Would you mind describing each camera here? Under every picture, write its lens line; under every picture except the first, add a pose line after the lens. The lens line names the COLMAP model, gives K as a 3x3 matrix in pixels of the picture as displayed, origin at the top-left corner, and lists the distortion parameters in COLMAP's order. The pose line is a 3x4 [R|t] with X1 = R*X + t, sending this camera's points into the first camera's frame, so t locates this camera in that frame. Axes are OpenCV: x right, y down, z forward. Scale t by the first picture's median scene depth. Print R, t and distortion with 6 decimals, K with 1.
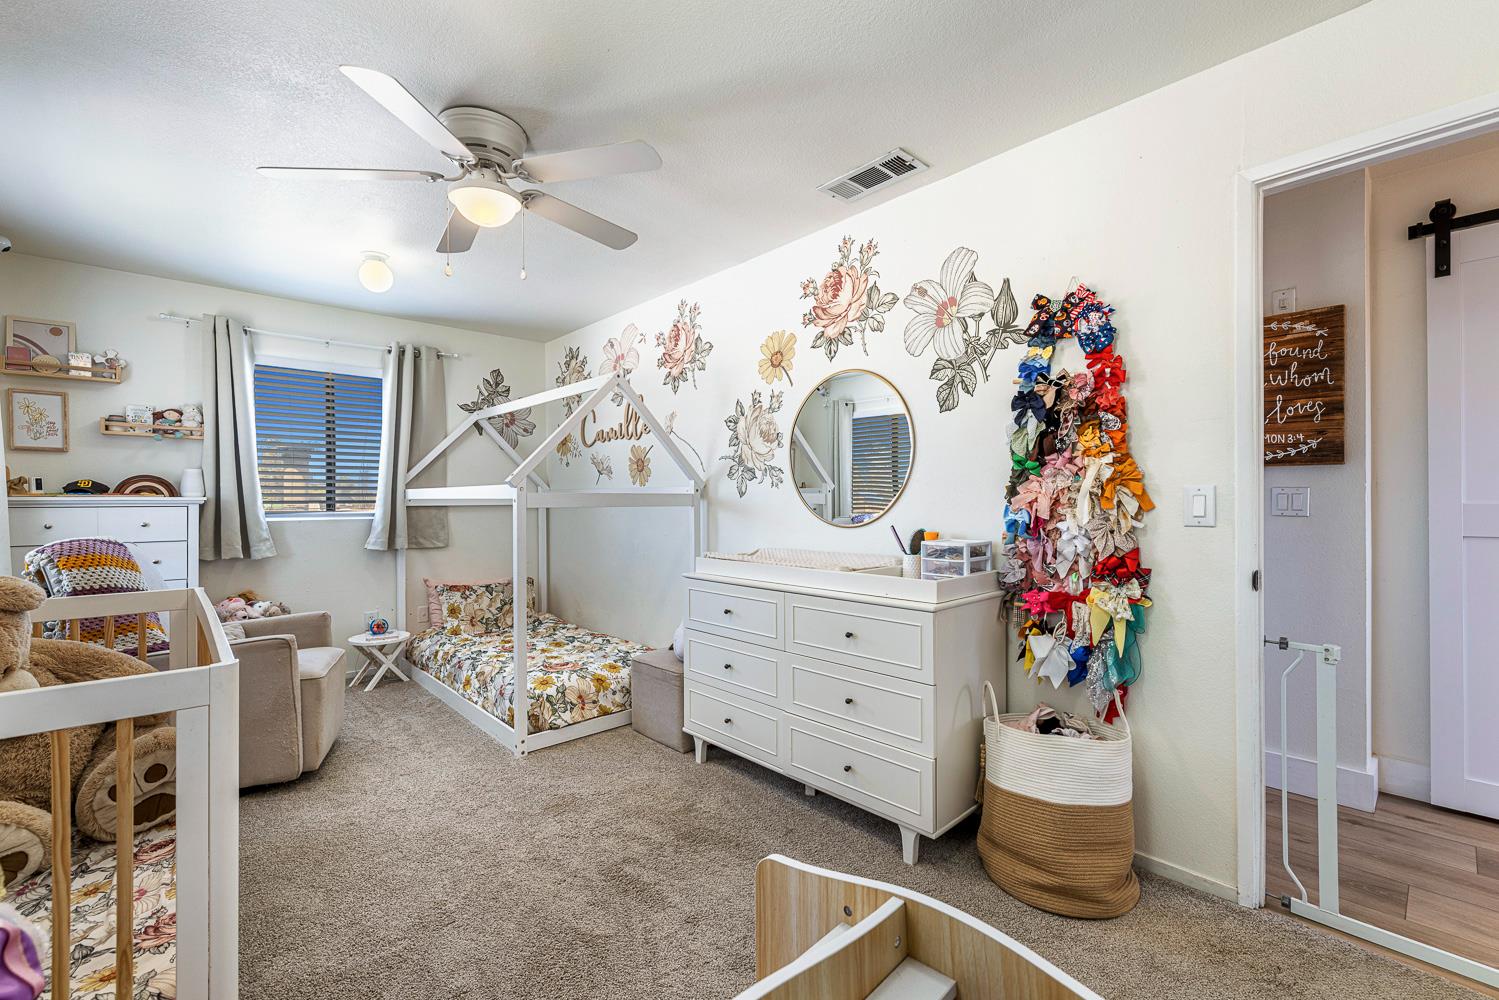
lens RADIAL K [[625.7, 0, 751.6], [0, 625.7, 499.6], [0, 0, 1]] dist [-0.000787, 0.000090]
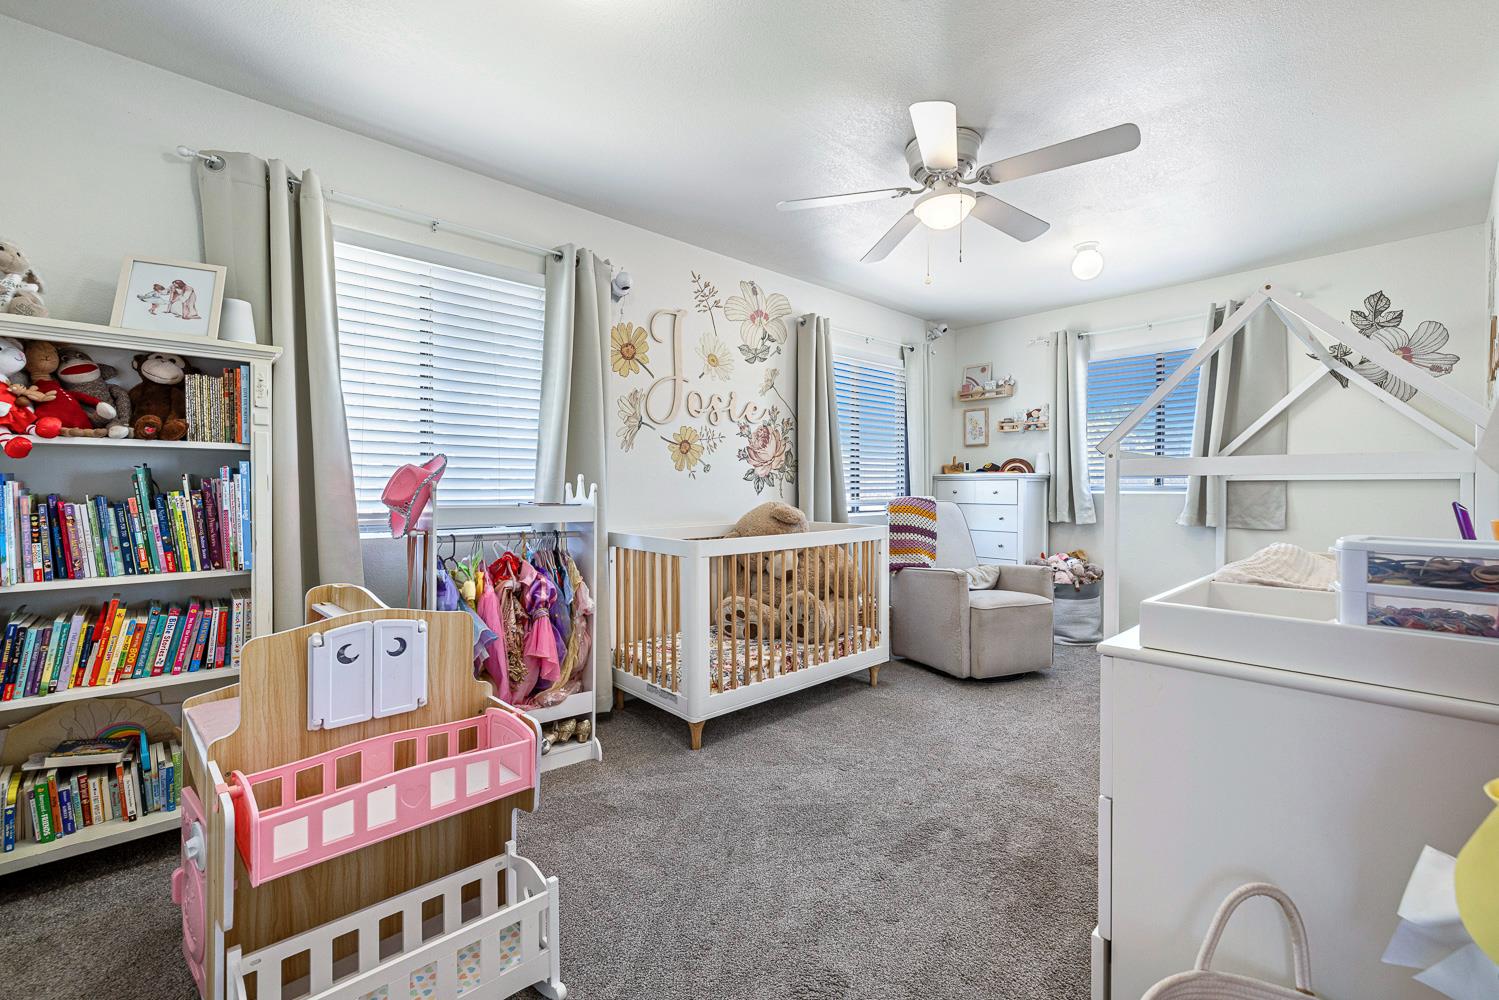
lens RADIAL K [[625.7, 0, 751.7], [0, 625.7, 493.7], [0, 0, 1]] dist [-0.000787, 0.000090]
pose [[0.004237, 0.018926, -0.999812, 0.440407], [0.004688, 0.999810, 0.018946, 0.010882], [0.999980, -0.004768, 0.004147, 0.375638]]
